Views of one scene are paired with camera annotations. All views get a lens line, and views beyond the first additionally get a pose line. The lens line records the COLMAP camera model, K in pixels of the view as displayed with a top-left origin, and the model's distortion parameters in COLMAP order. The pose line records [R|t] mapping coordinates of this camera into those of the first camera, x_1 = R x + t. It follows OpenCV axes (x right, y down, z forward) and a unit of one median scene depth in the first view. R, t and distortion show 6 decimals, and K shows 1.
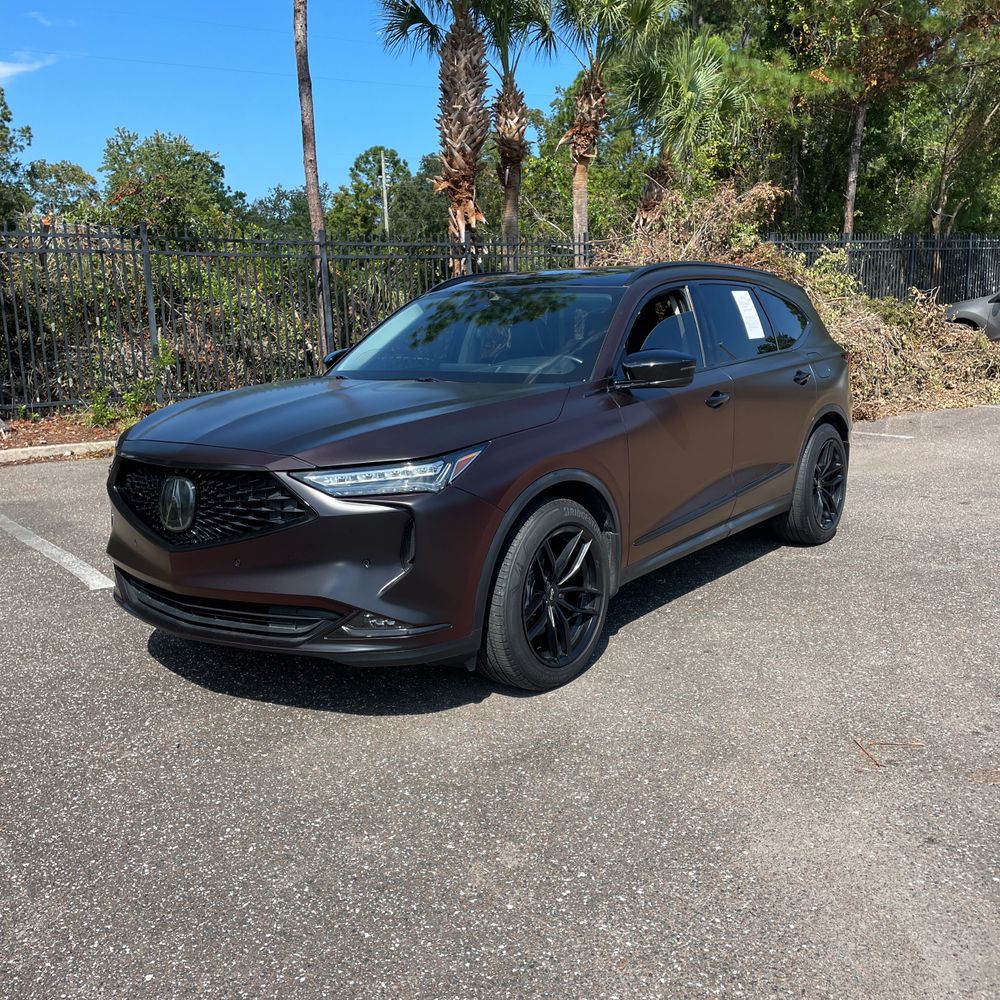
lens RADIAL K [[994.3, 0, 513.8], [0, 994.3, 488.4], [0, 0, 1]] dist [0.086679, -0.114023]
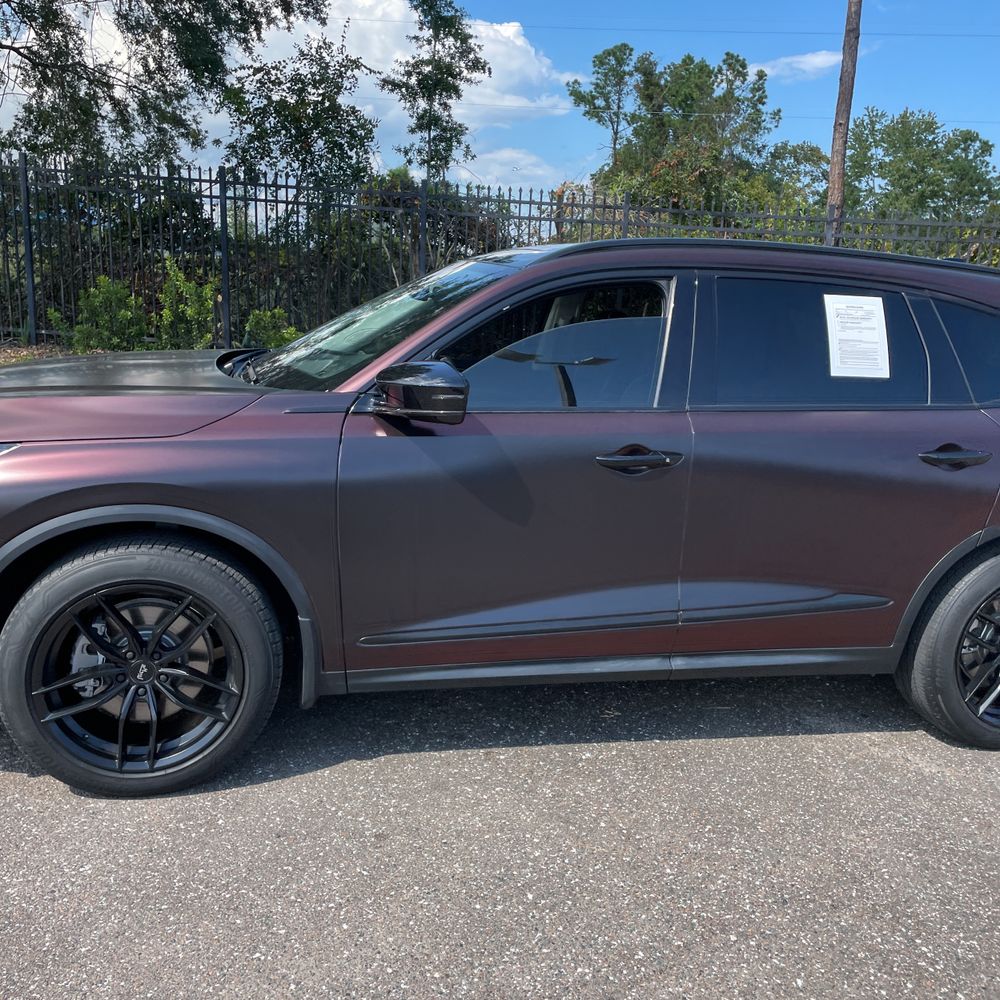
lens RADIAL K [[994.3, 0, 513.8], [0, 994.3, 488.4], [0, 0, 1]] dist [0.086679, -0.114023]
pose [[0.762723, 0.200998, -0.614698, 0.160540], [-0.190662, 0.978119, 0.083256, -0.032980], [0.617982, 0.053699, 0.784356, 0.141190]]
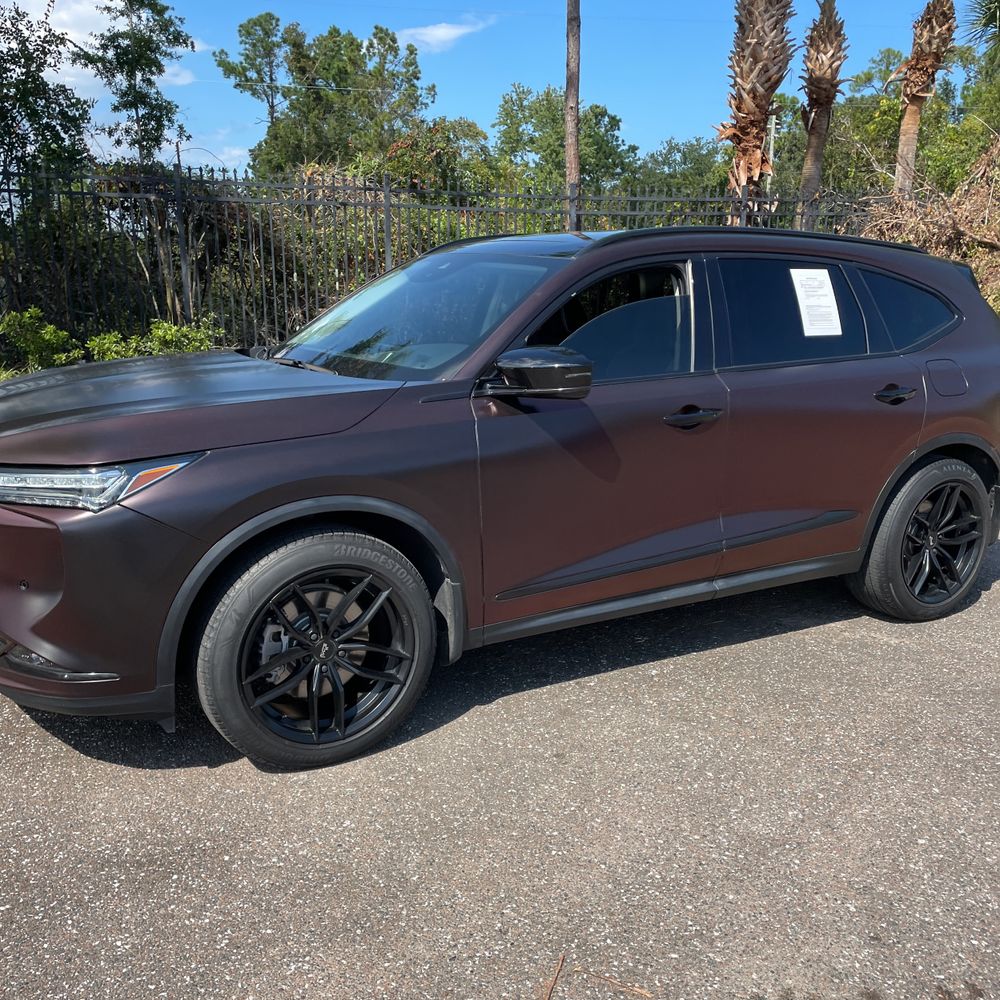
lens RADIAL K [[999.5, 0, 495.5], [0, 999.5, 504.4], [0, 0, 1]] dist [0.094206, -0.128138]
pose [[0.924349, 0.124690, -0.360599, 0.104518], [-0.104856, 0.991720, 0.074137, -0.019606], [0.366858, -0.030718, 0.929770, 0.076599]]
